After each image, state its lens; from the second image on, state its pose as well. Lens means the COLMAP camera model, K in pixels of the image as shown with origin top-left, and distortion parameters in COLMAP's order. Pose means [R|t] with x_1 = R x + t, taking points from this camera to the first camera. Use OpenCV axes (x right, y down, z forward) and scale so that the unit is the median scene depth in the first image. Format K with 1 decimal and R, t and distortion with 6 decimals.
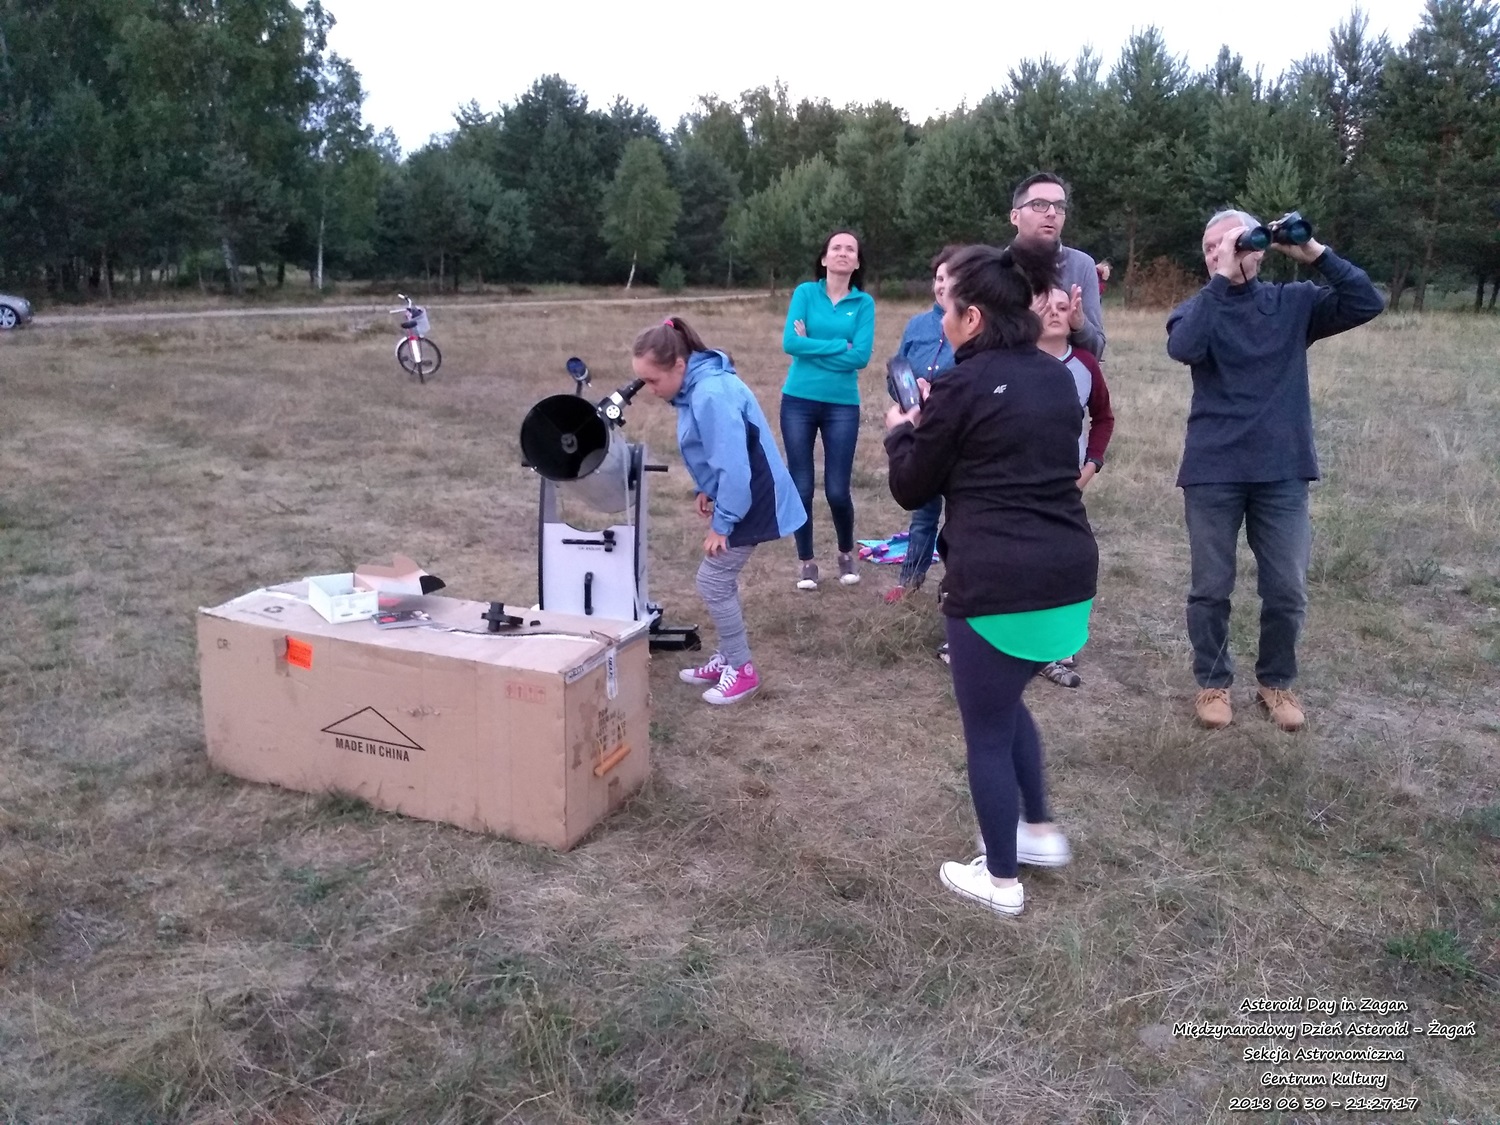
lens RADIAL K [[1205.8, 0, 788.2], [0, 1205.8, 569.0], [0, 0, 1]] dist [0.008790, -0.035564]
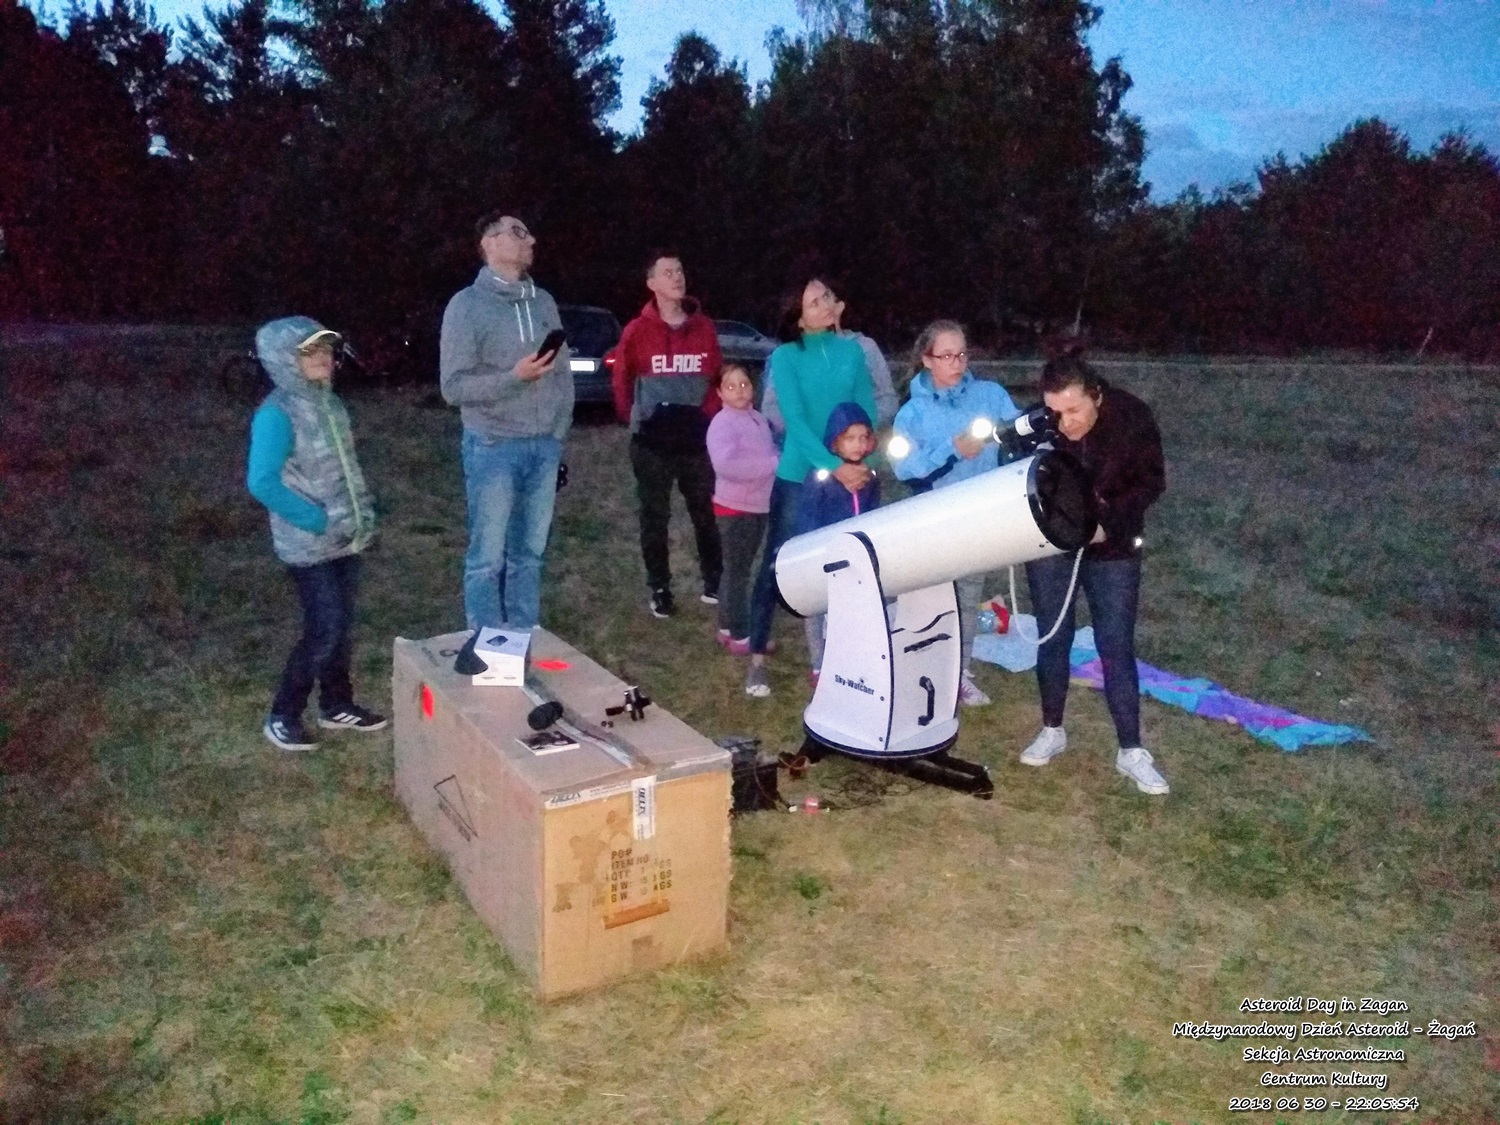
lens RADIAL K [[1205.8, 0, 737.5], [0, 1205.8, 565.1], [0, 0, 1]] dist [0.008790, -0.035564]
pose [[0.788472, 0.135282, -0.600009, 0.053735], [-0.164156, 0.986412, 0.006685, -0.013201], [0.592760, 0.093224, 0.799965, 0.054858]]
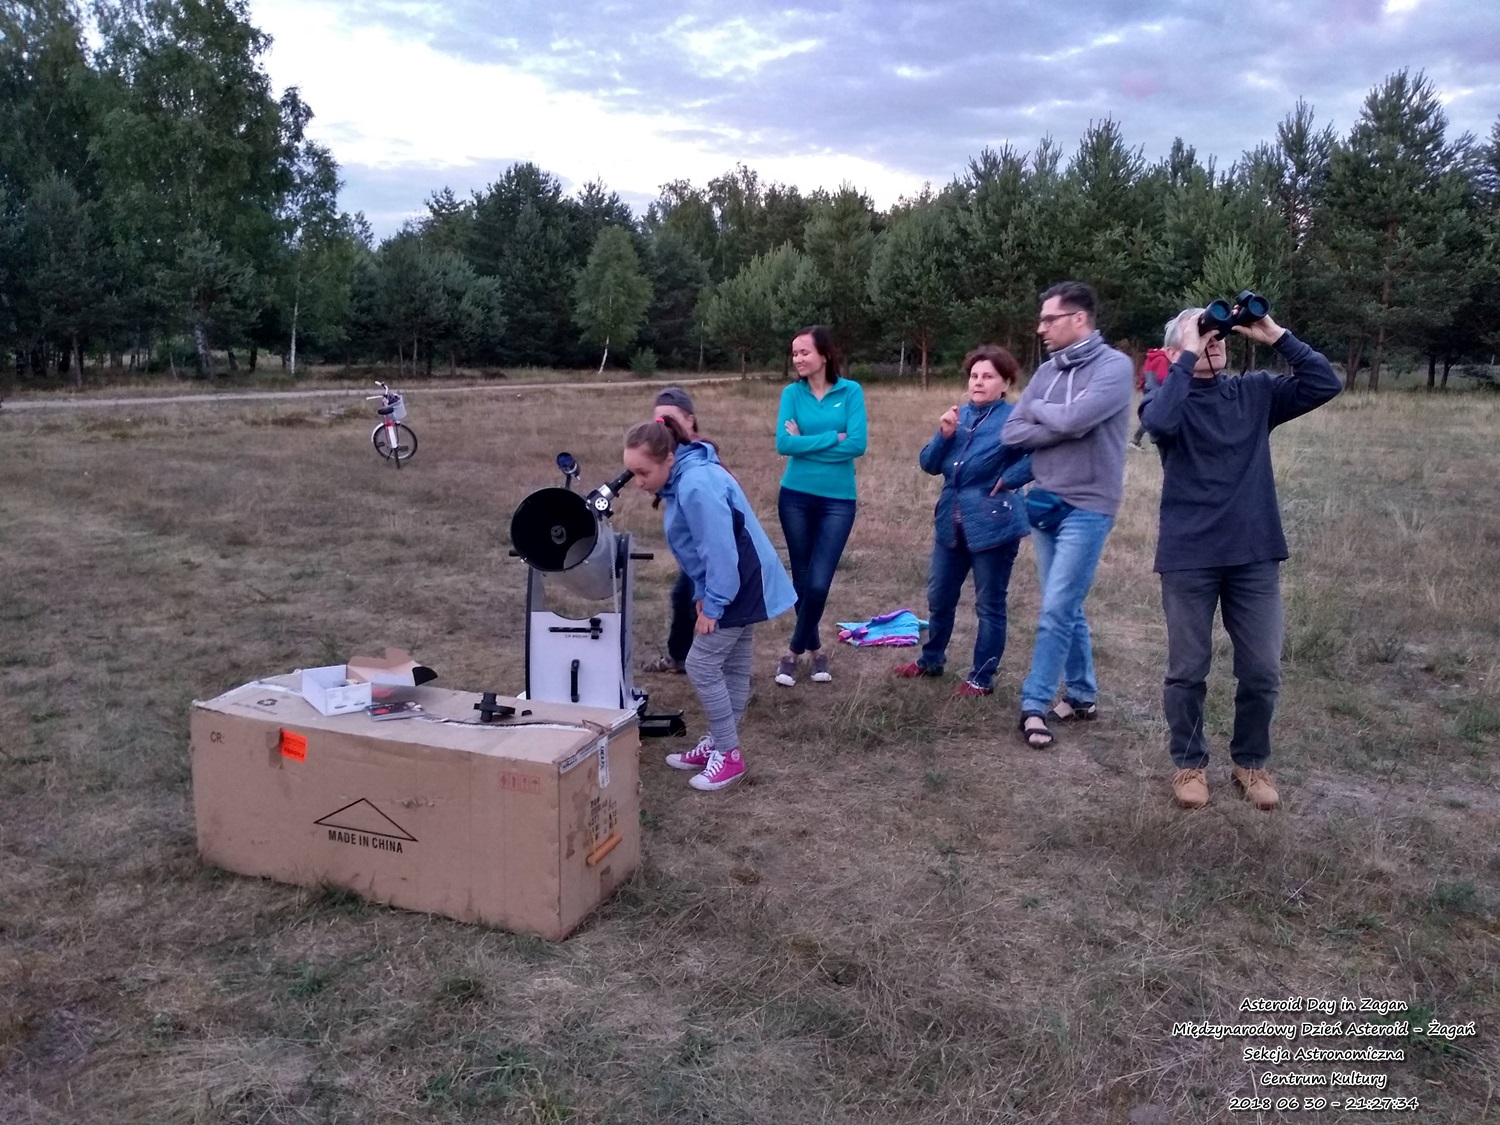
lens RADIAL K [[1205.8, 0, 791.1], [0, 1205.8, 568.6], [0, 0, 1]] dist [0.008790, -0.035564]
pose [[0.999617, -0.008280, 0.026391, -0.002095], [0.009988, 0.997819, -0.065245, -0.001239], [-0.025793, 0.065484, 0.997520, -0.004351]]
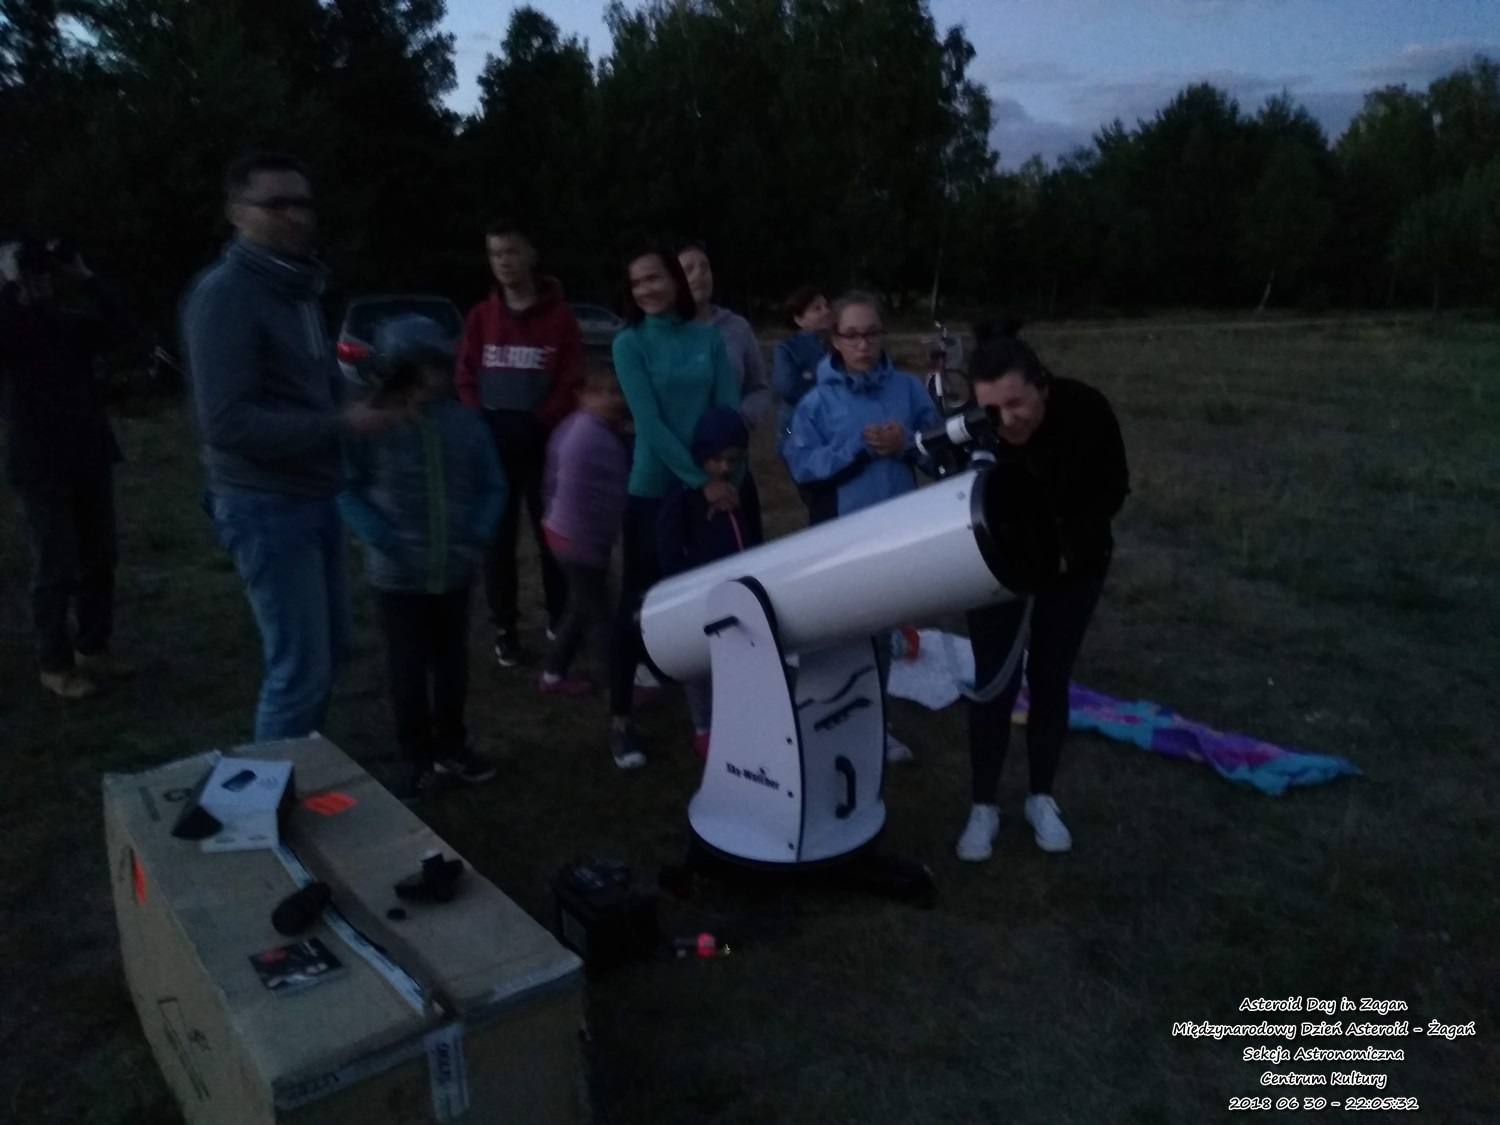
lens RADIAL K [[1205.8, 0, 745.4], [0, 1205.8, 559.7], [0, 0, 1]] dist [0.008790, -0.035564]
pose [[0.856801, 0.090116, -0.507712, 0.030162], [-0.103316, 0.994646, 0.002190, -0.021467], [0.505191, 0.050578, 0.861524, 0.088981]]
